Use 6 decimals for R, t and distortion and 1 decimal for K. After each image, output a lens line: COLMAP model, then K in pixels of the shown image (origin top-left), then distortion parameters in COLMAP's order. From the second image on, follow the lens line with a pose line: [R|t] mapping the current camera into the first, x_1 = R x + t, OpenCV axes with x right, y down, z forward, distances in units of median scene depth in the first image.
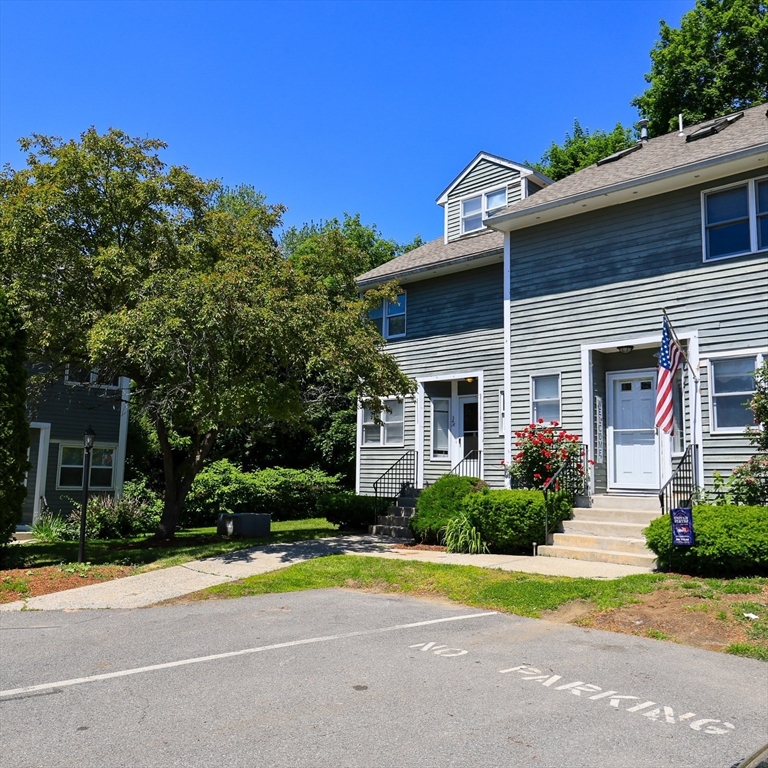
lens RADIAL K [[723.1, 0, 383.8], [0, 723.1, 384.2], [0, 0, 1]] dist [-0.023033, 0.000000]
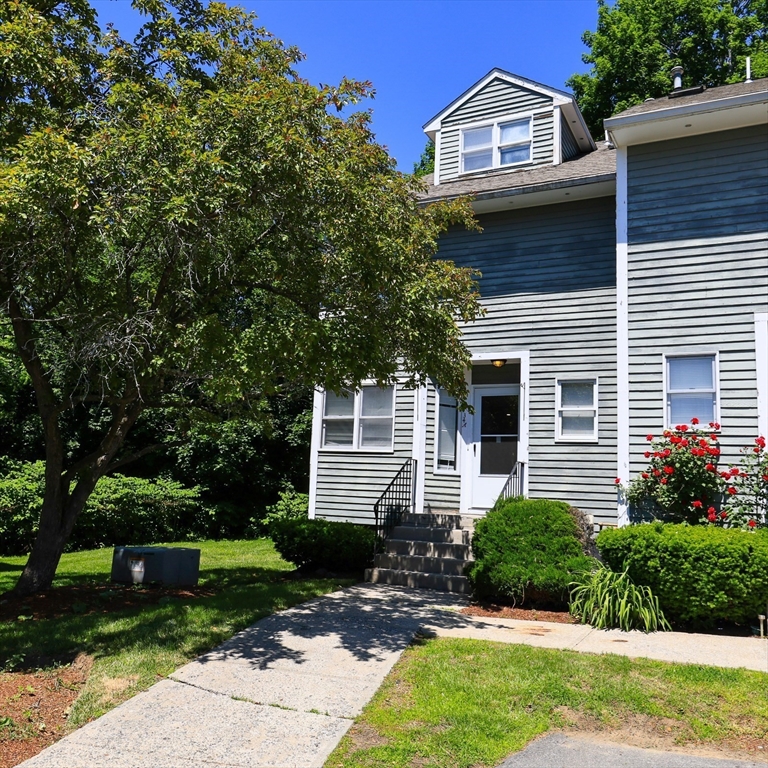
lens RADIAL K [[743.4, 0, 381.7], [0, 743.4, 385.1], [0, 0, 1]] dist [0.004396, 0.000000]
pose [[0.958424, 0.071225, 0.276315, -0.202690], [-0.066796, 0.997443, -0.025419, 0.043766], [-0.277419, 0.005906, 0.960731, 0.338351]]
